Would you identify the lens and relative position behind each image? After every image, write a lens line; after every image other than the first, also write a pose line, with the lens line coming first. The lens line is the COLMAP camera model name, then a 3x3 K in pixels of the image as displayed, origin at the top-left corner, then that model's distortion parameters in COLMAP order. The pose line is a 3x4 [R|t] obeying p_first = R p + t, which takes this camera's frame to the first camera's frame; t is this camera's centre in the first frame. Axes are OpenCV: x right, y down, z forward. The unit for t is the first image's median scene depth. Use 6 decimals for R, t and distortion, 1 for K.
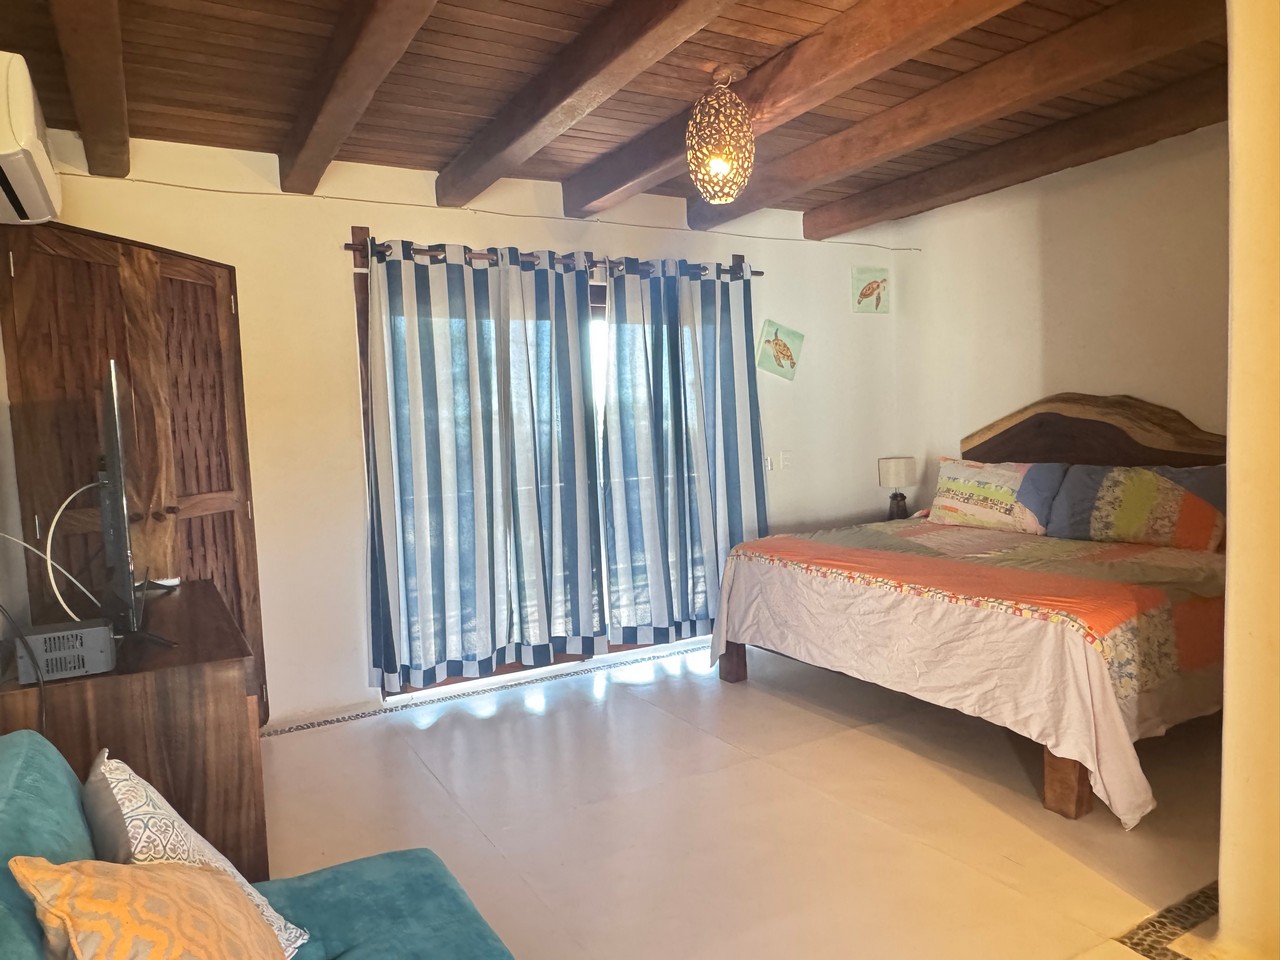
lens RADIAL K [[857.5, 0, 638.3], [0, 857.5, 480.1], [0, 0, 1]] dist [0.008219, 0.001659]
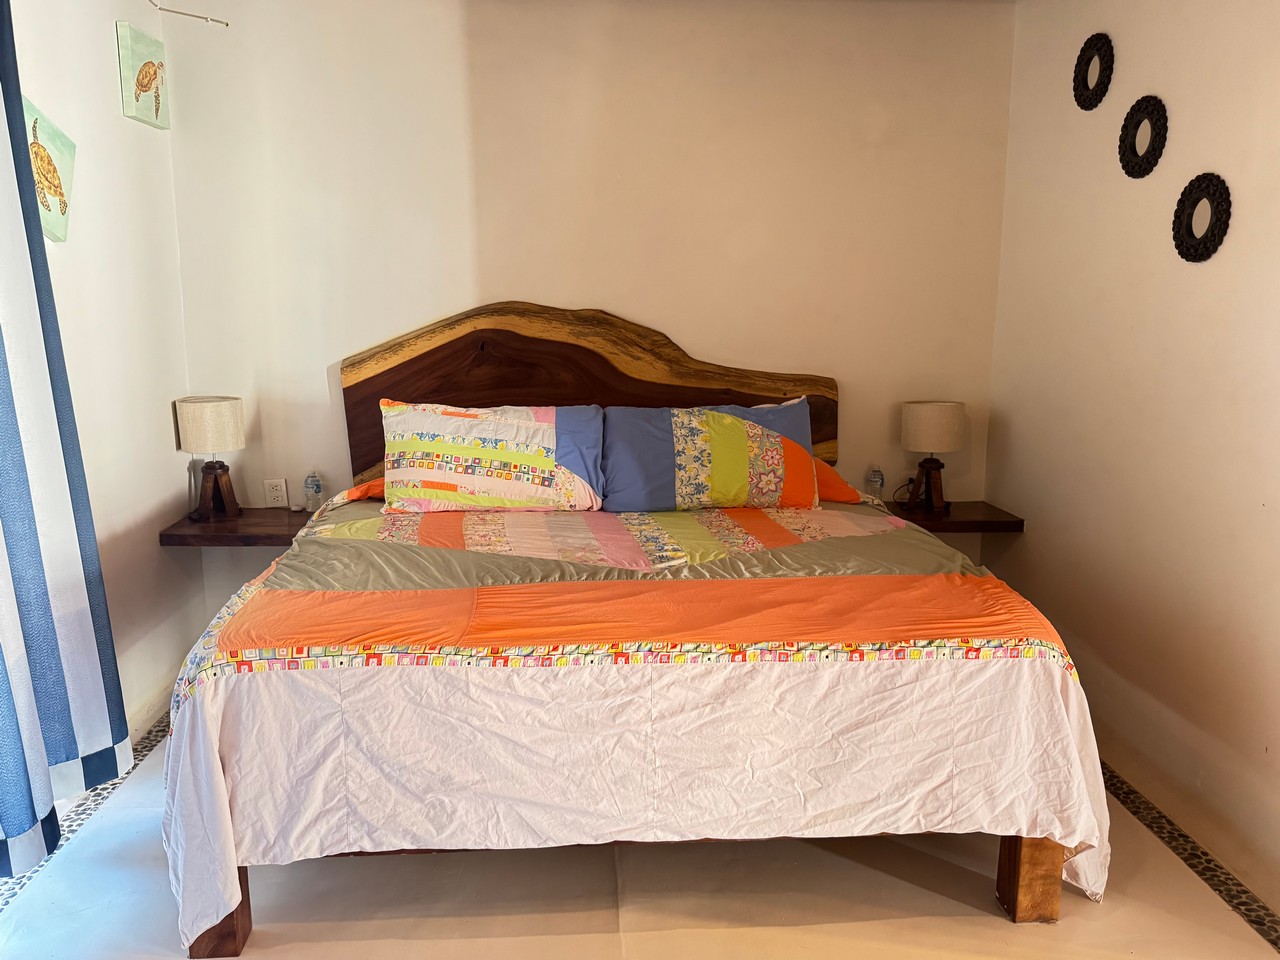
lens RADIAL K [[992.0, 0, 640.0], [0, 992.0, 476.4], [0, 0, 1]] dist [0.047021, -0.016690]
pose [[0.443787, -0.110160, 0.889336, -0.255966], [0.036167, 0.993809, 0.105053, -0.053233], [-0.895402, -0.014456, 0.445024, 0.700737]]
